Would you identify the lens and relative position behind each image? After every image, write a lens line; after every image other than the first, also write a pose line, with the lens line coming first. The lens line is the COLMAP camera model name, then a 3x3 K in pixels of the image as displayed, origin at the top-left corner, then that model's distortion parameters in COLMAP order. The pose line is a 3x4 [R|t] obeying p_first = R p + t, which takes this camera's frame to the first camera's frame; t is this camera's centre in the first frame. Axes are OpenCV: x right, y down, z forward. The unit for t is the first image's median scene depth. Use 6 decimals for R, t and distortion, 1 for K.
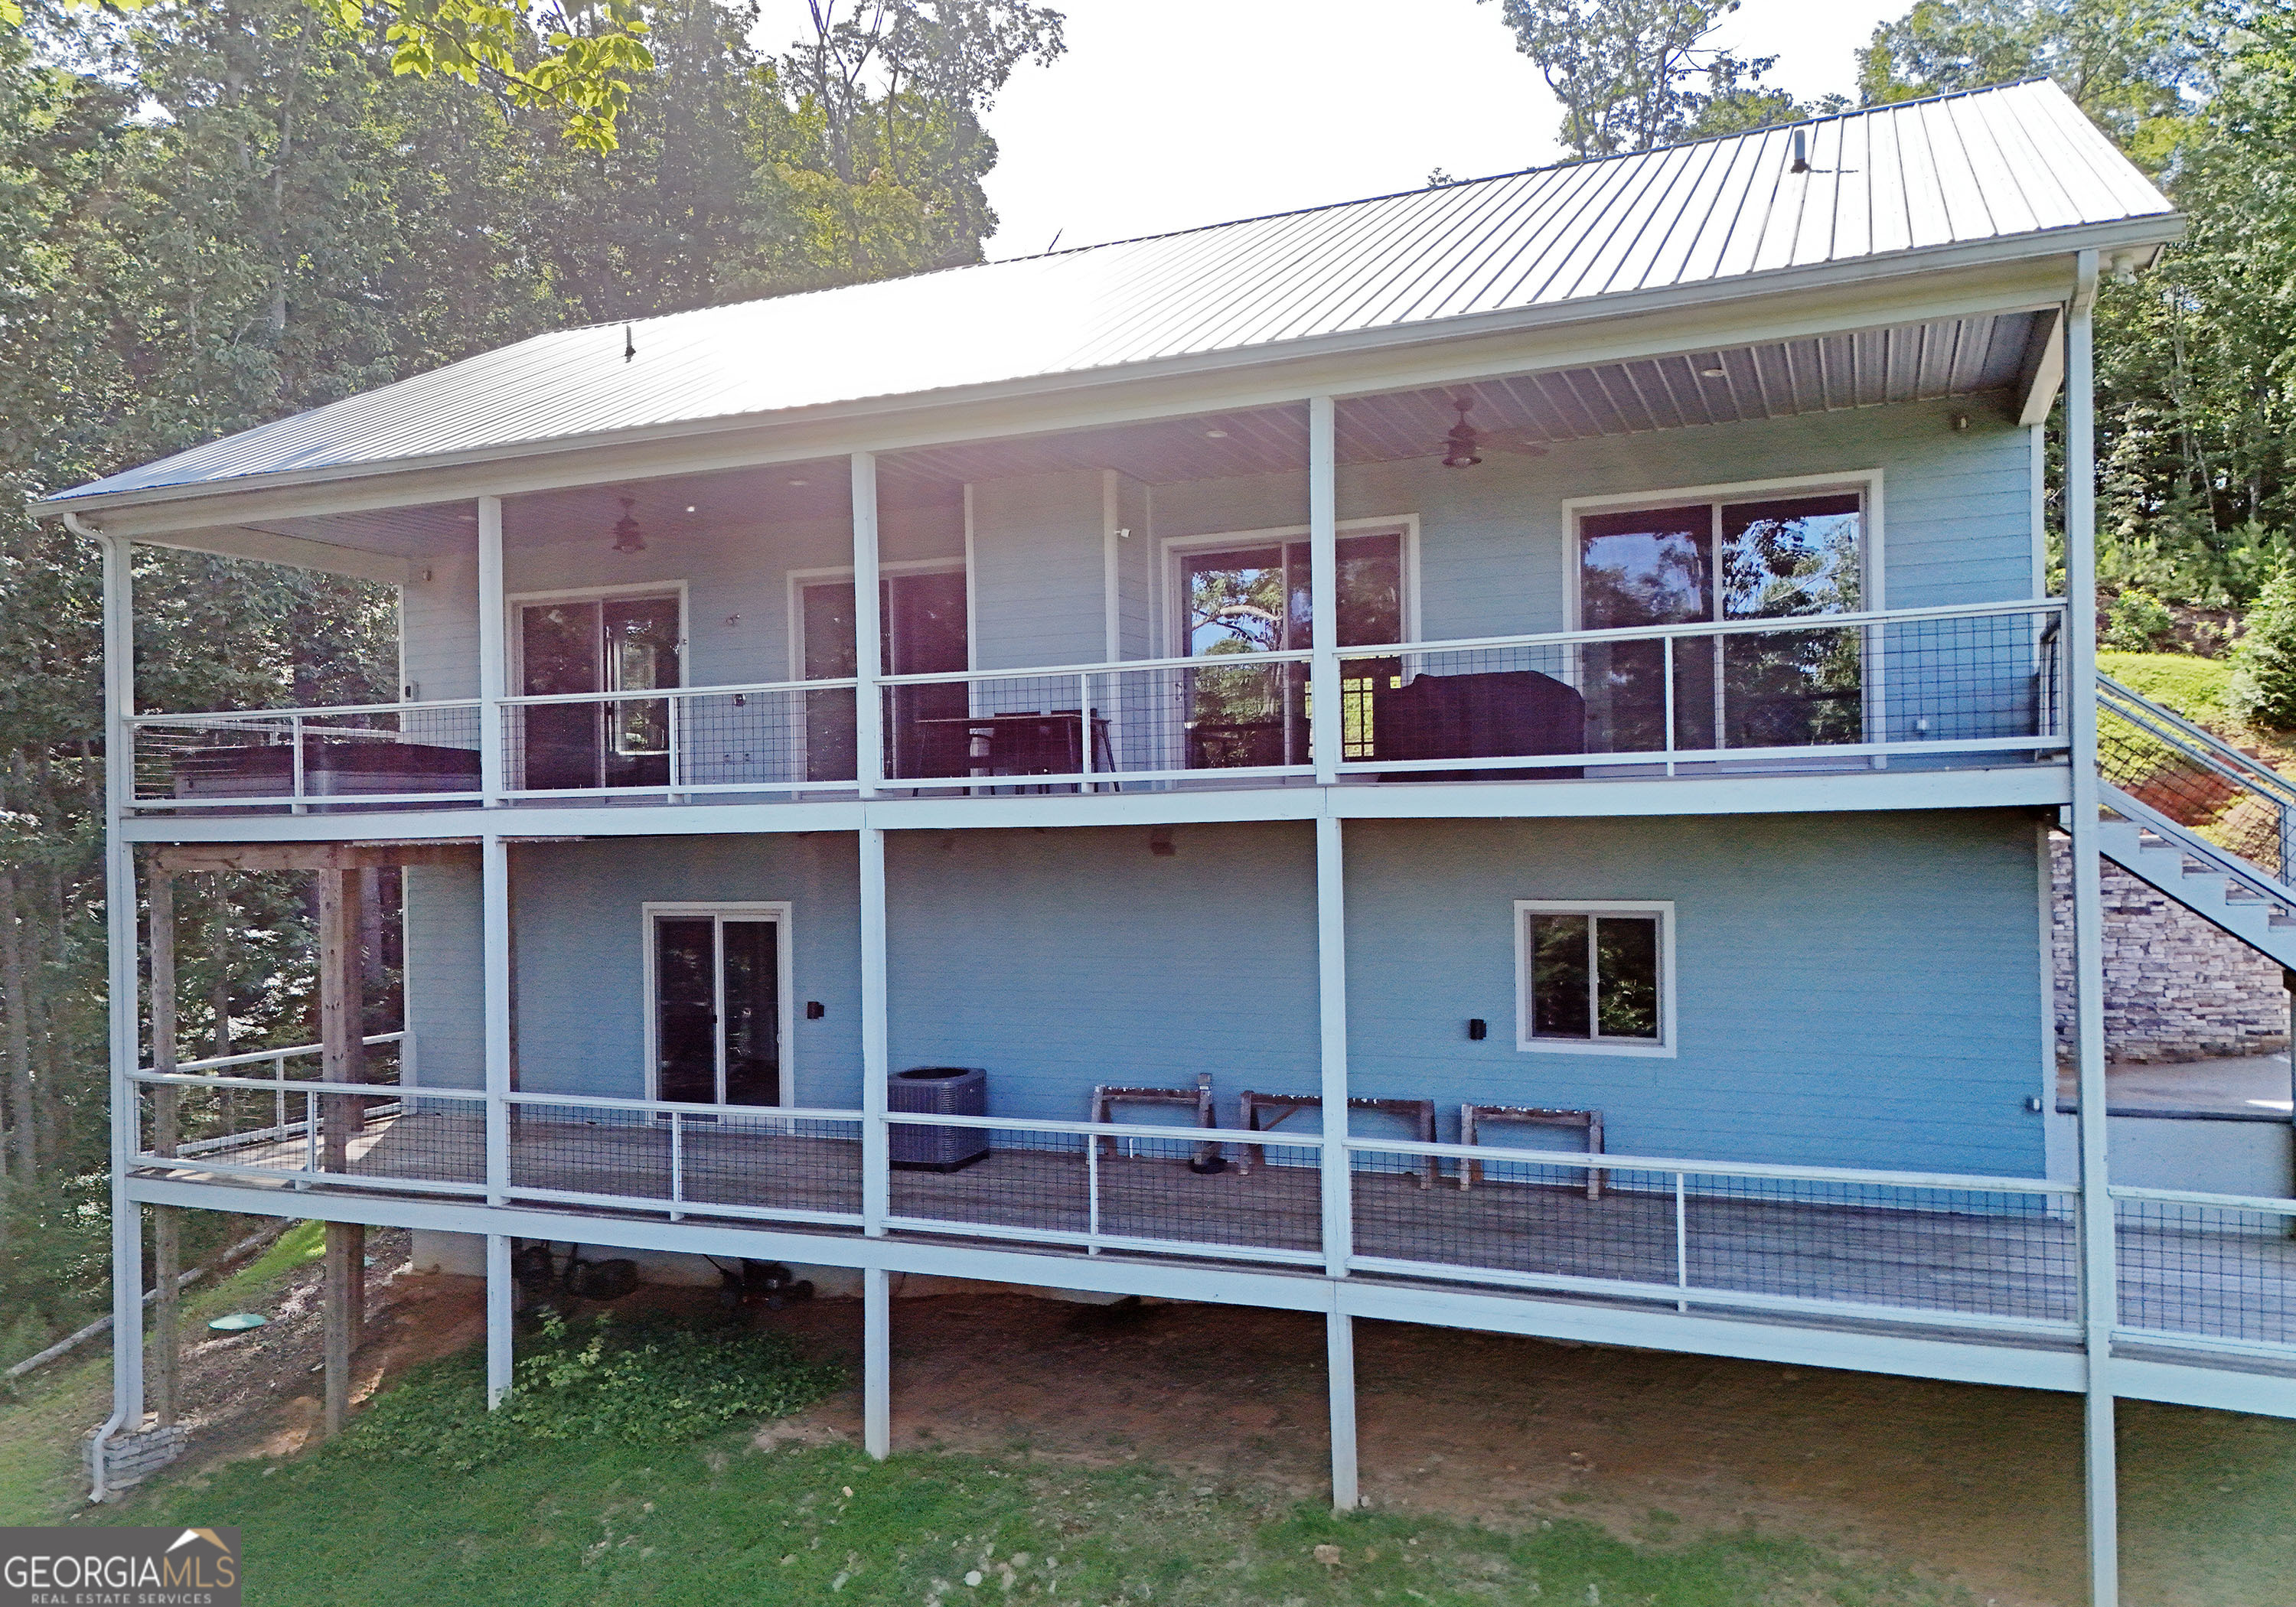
lens RADIAL K [[1687.6, 0, 1148.0], [0, 1687.6, 803.5], [0, 0, 1]] dist [0.059172, -0.002687]
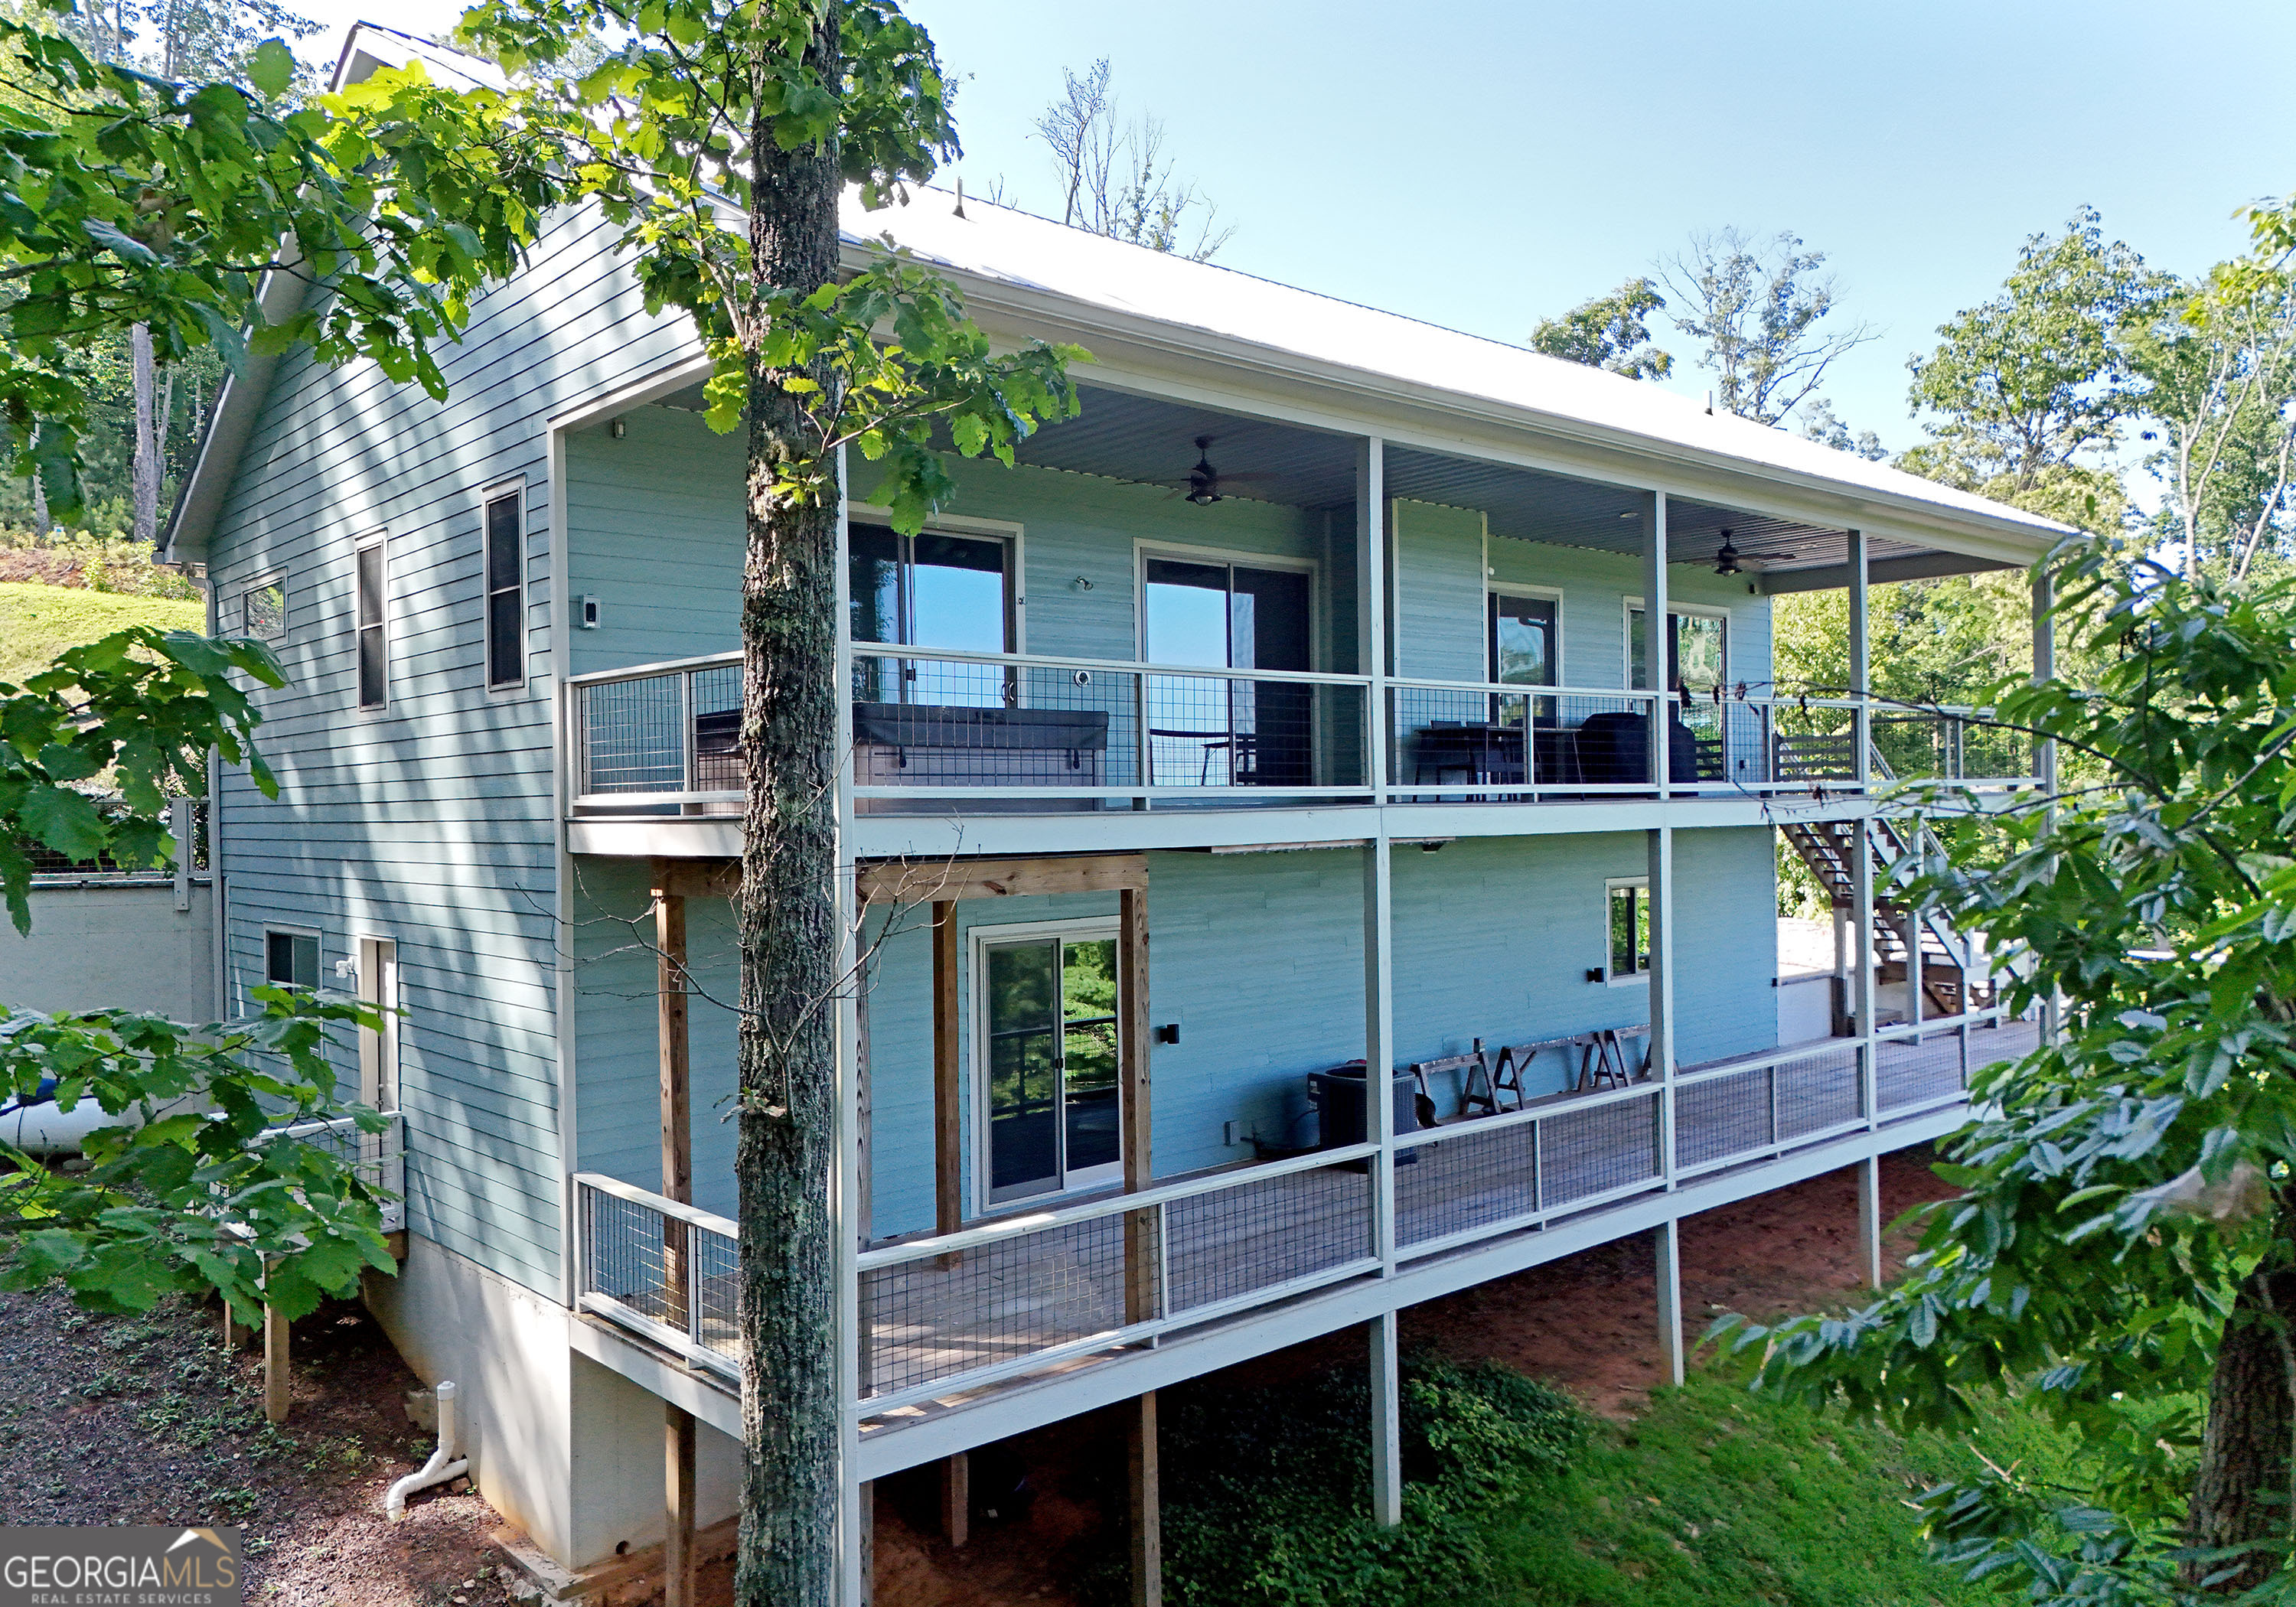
lens RADIAL K [[1687.6, 0, 1148.0], [0, 1687.6, 803.5], [0, 0, 1]] dist [0.059172, -0.002687]
pose [[0.430367, 0.021829, 0.902390, -1.111536], [-0.008897, 0.999762, -0.019942, 0.017550], [-0.902610, 0.000554, 0.430458, 0.738533]]
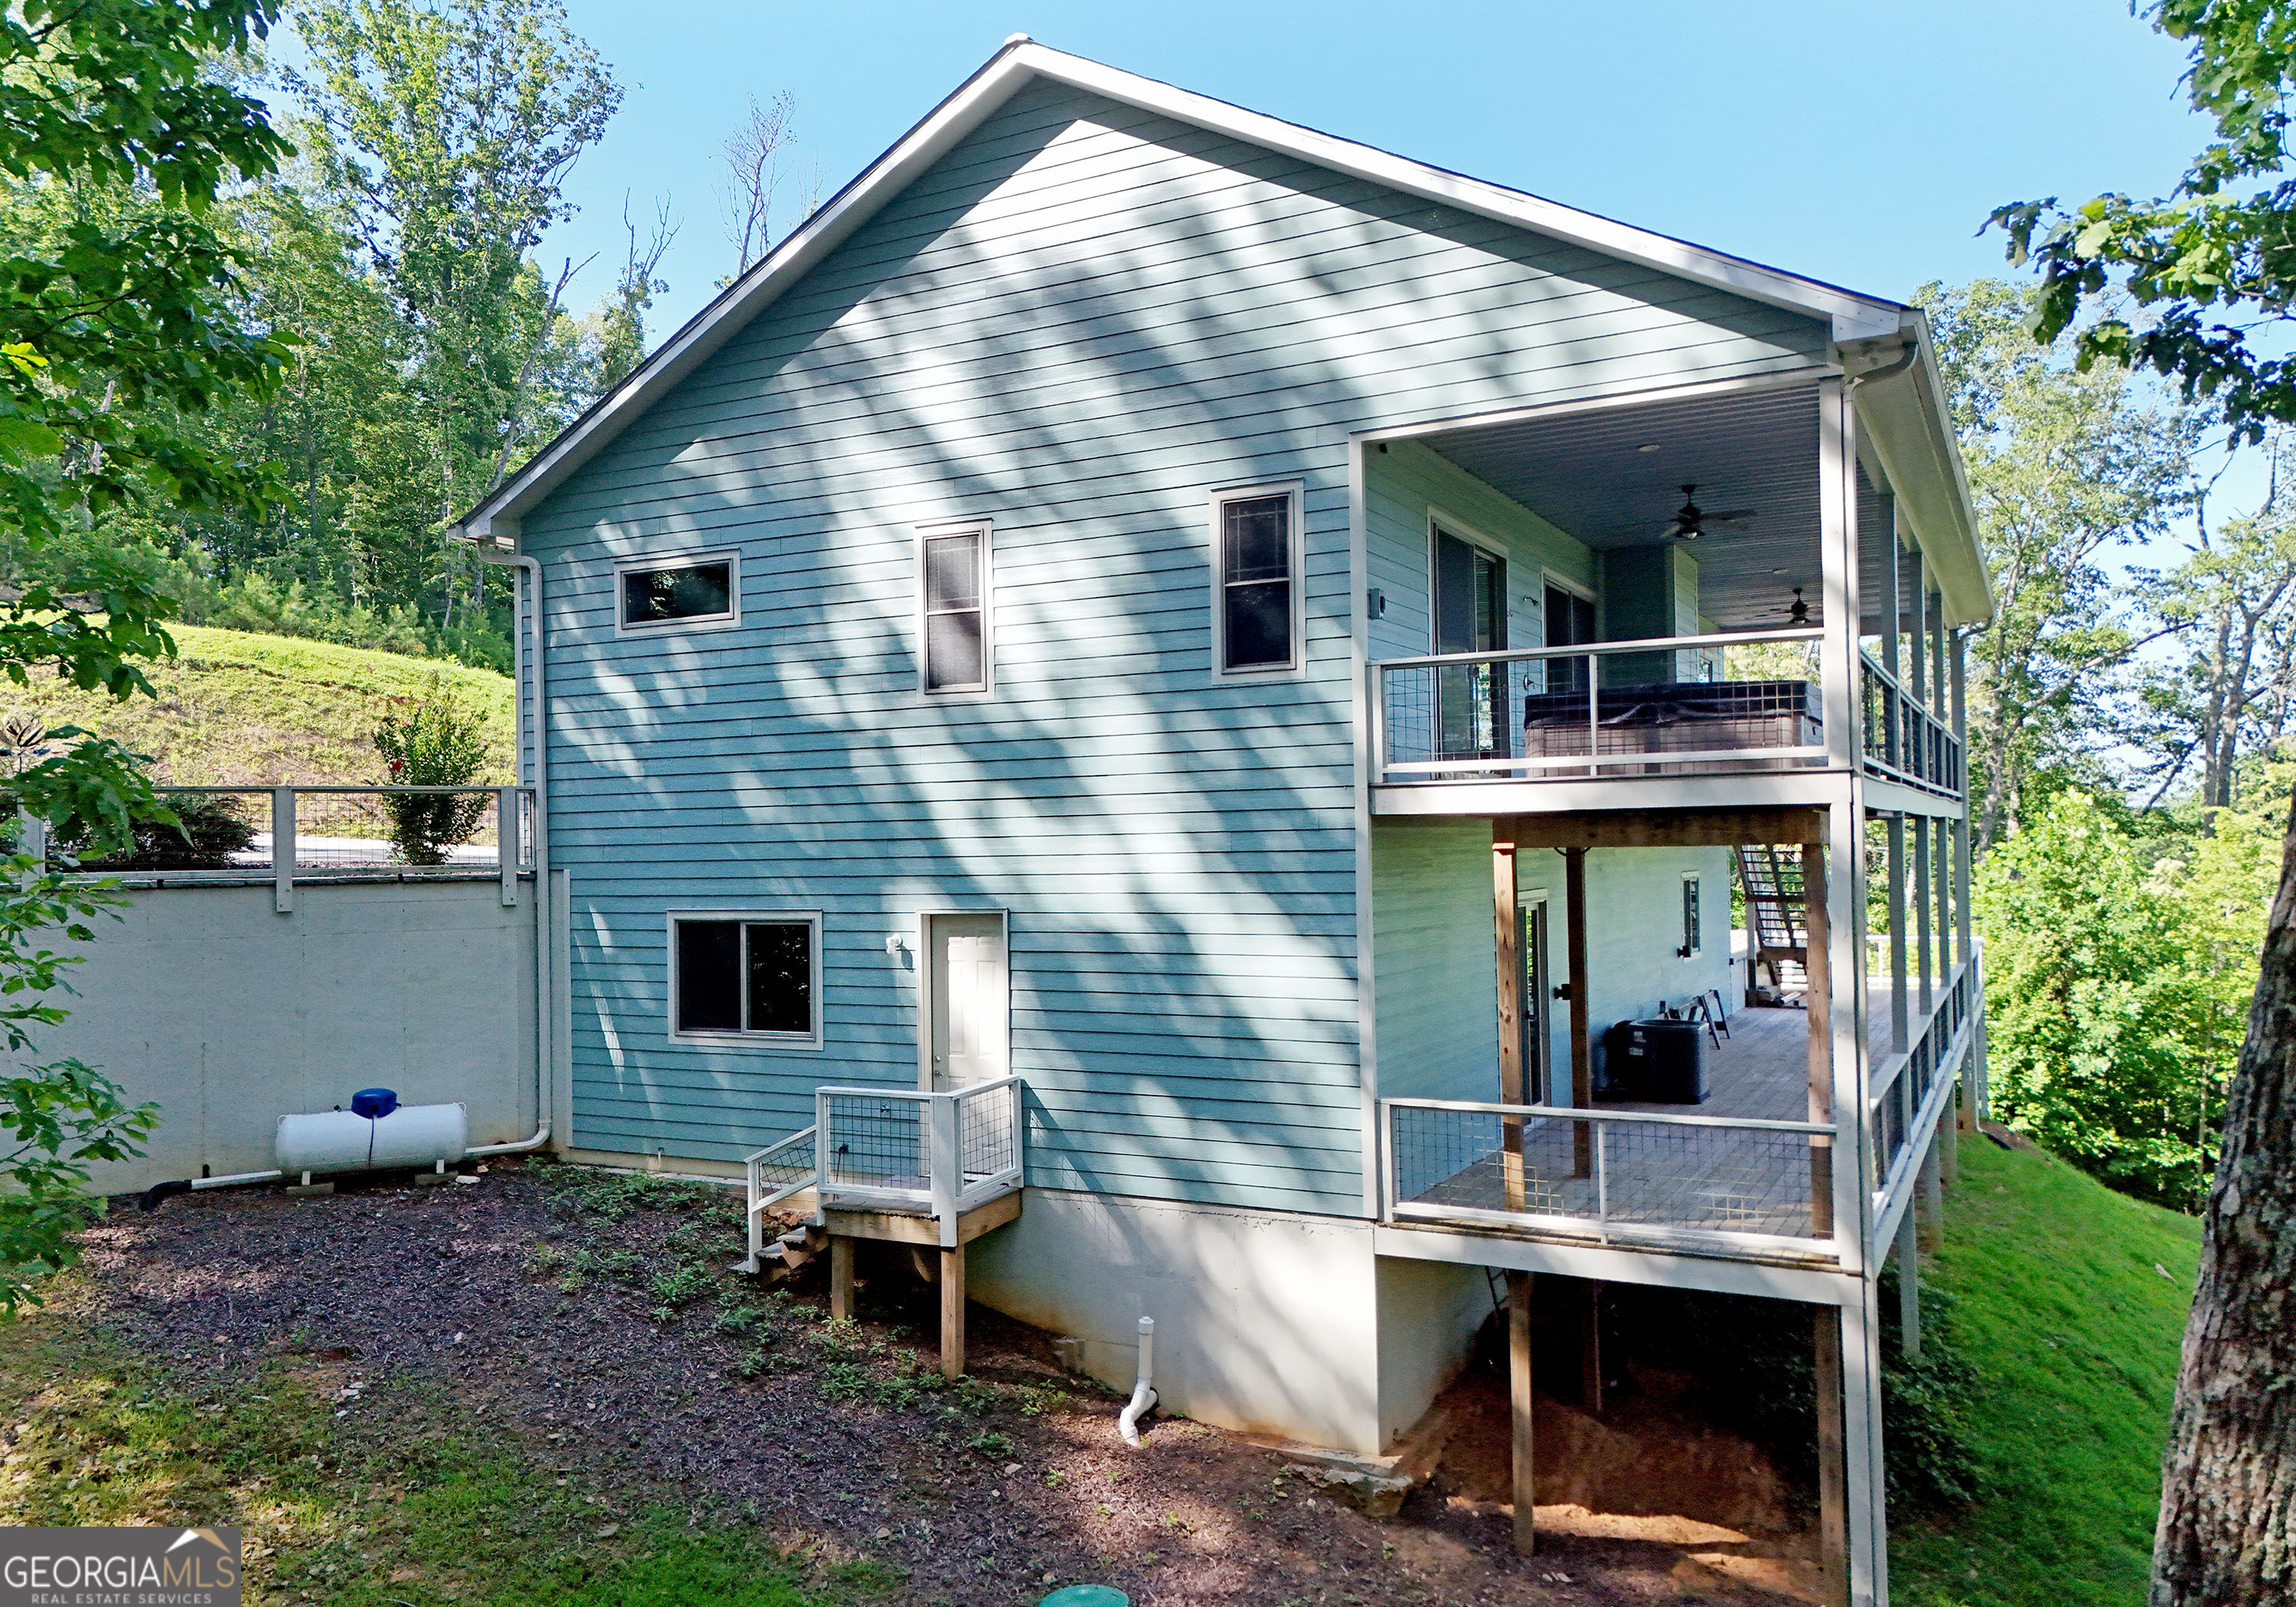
lens RADIAL K [[1687.6, 0, 1148.0], [0, 1687.6, 803.5], [0, 0, 1]] dist [0.059172, -0.002687]
pose [[0.088258, 0.051203, 0.994781, -1.393183], [0.002680, 0.998662, -0.051640, 0.064363], [-0.996094, 0.007224, 0.088003, 1.328755]]
